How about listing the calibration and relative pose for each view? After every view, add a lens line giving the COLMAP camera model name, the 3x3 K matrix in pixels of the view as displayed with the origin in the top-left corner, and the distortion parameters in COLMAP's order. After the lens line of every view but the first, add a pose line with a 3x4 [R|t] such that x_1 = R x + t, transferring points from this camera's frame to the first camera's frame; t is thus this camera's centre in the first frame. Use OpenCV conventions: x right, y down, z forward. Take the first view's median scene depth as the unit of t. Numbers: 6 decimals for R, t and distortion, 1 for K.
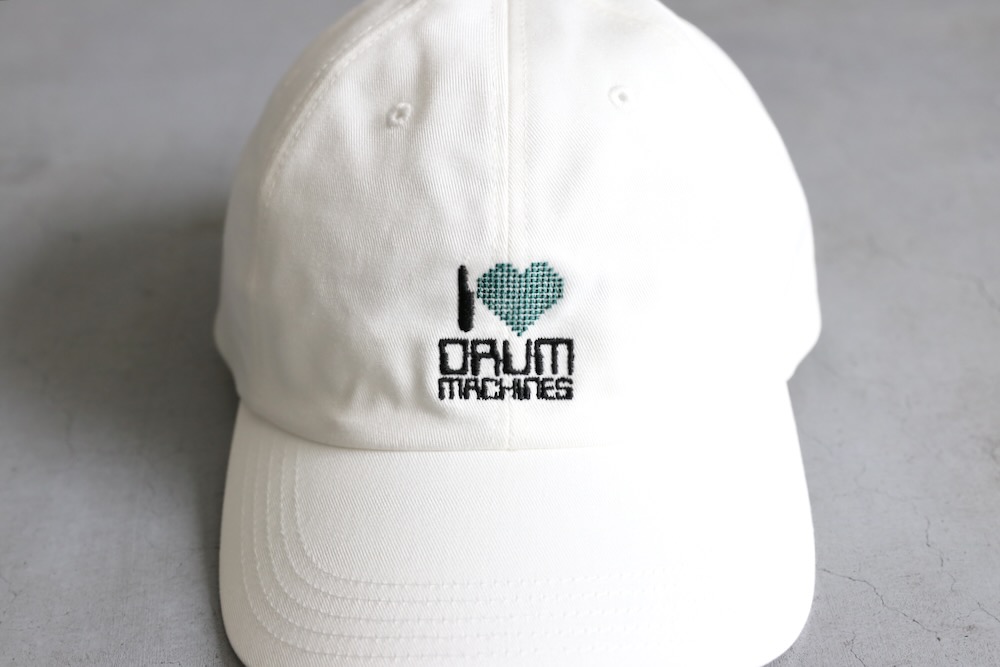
lens RADIAL K [[1417.6, 0, 503.6], [0, 1417.6, 338.8], [0, 0, 1]] dist [-0.047274, 0.000000]
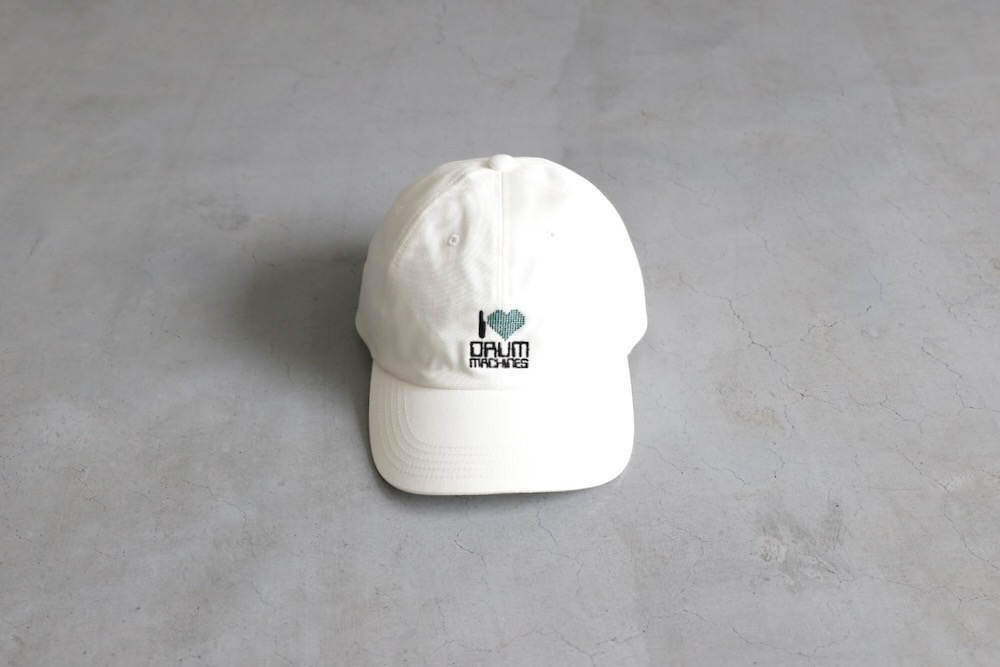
lens RADIAL K [[1103.9, 0, 509.9], [0, 1103.9, 330.4], [0, 0, 1]] dist [-0.074088, 0.000000]
pose [[0.999486, 0.013089, 0.029262, -0.032854], [-0.015177, 0.997267, 0.072305, -0.142562], [-0.028236, -0.072712, 0.996953, -0.752835]]
